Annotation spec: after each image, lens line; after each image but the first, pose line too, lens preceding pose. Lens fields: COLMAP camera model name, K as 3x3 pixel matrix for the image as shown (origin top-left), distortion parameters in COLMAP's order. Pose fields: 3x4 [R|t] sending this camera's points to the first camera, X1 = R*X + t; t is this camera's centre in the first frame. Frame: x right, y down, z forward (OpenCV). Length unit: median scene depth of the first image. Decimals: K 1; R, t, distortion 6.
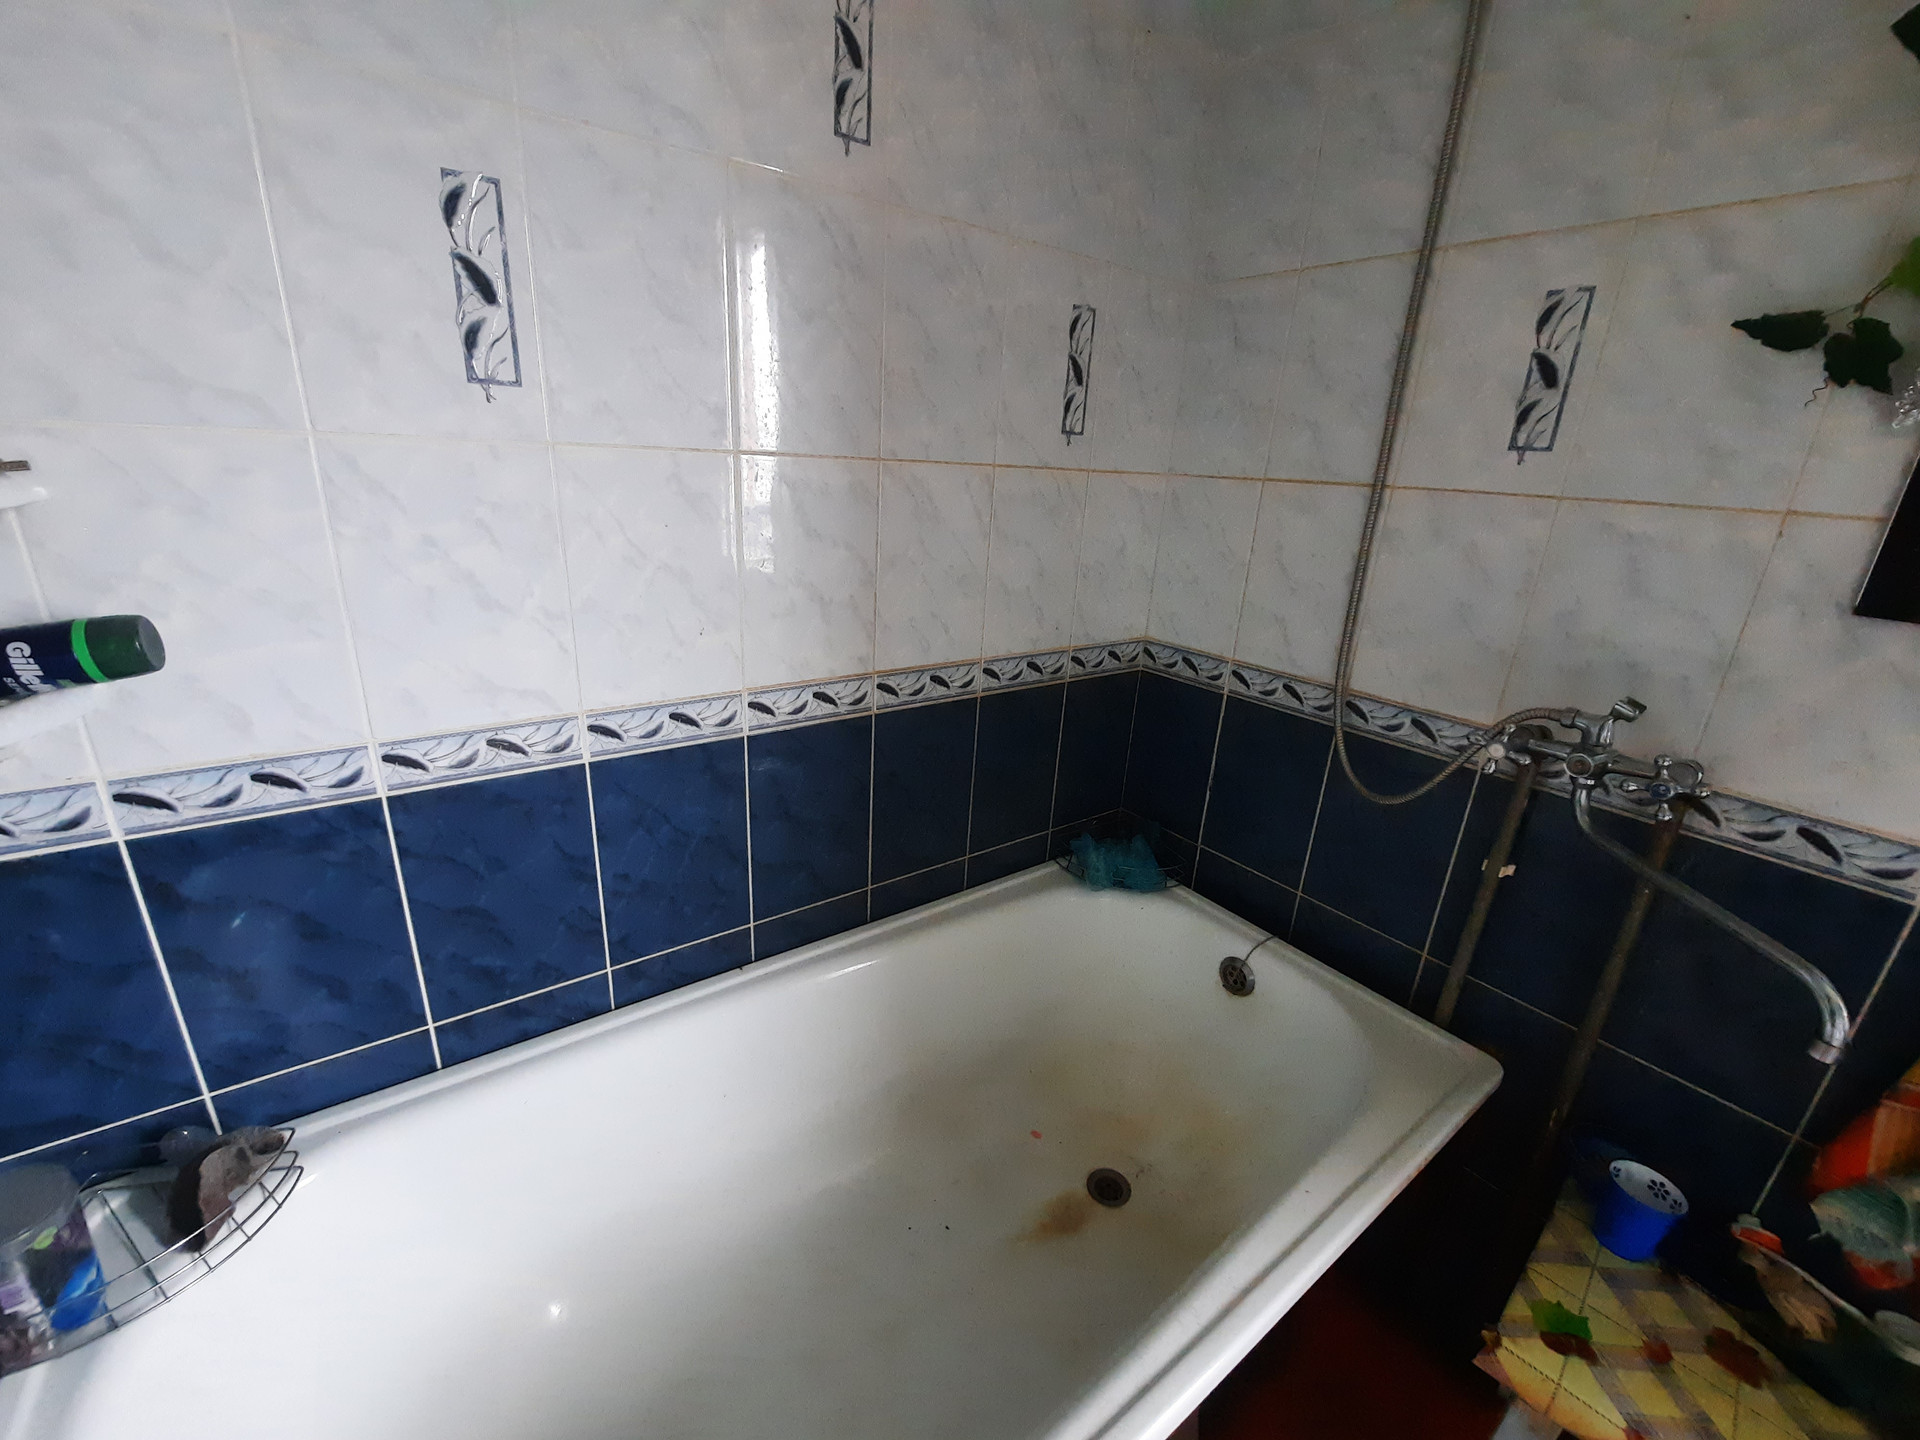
lens RADIAL K [[755.3, 0, 952.7], [0, 755.3, 705.9], [0, 0, 1]] dist [-0.030450, 0.002720]
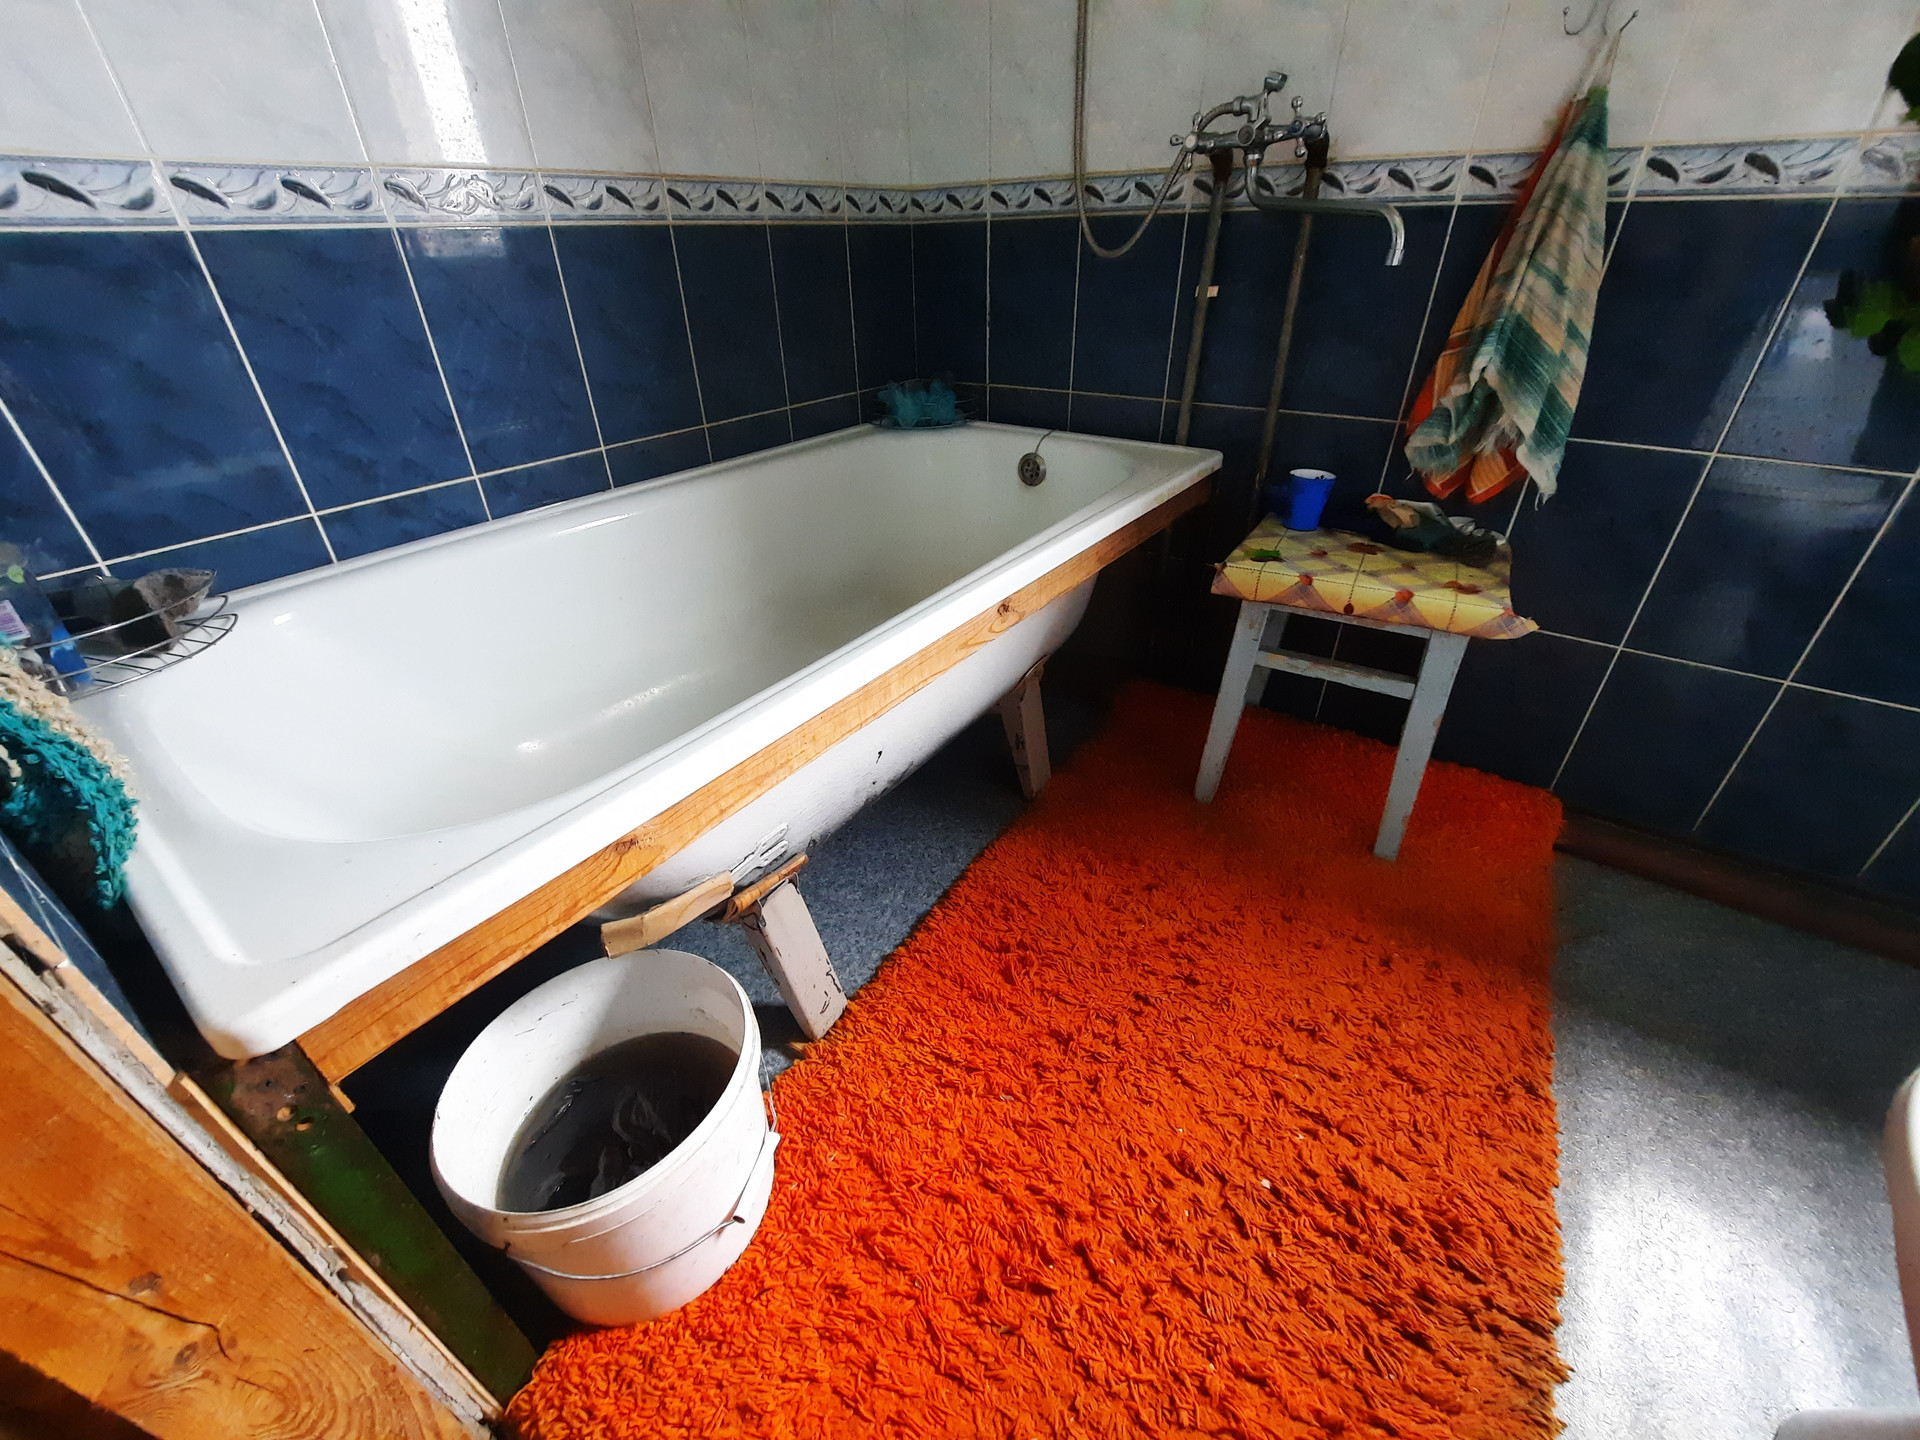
lens RADIAL K [[755.3, 0, 954.4], [0, 755.3, 734.1], [0, 0, 1]] dist [-0.030450, 0.002720]
pose [[0.949184, -0.223628, 0.221450, -0.120626], [0.158865, 0.947864, 0.276254, 0.473832], [-0.271683, -0.227035, 0.935224, -0.232083]]
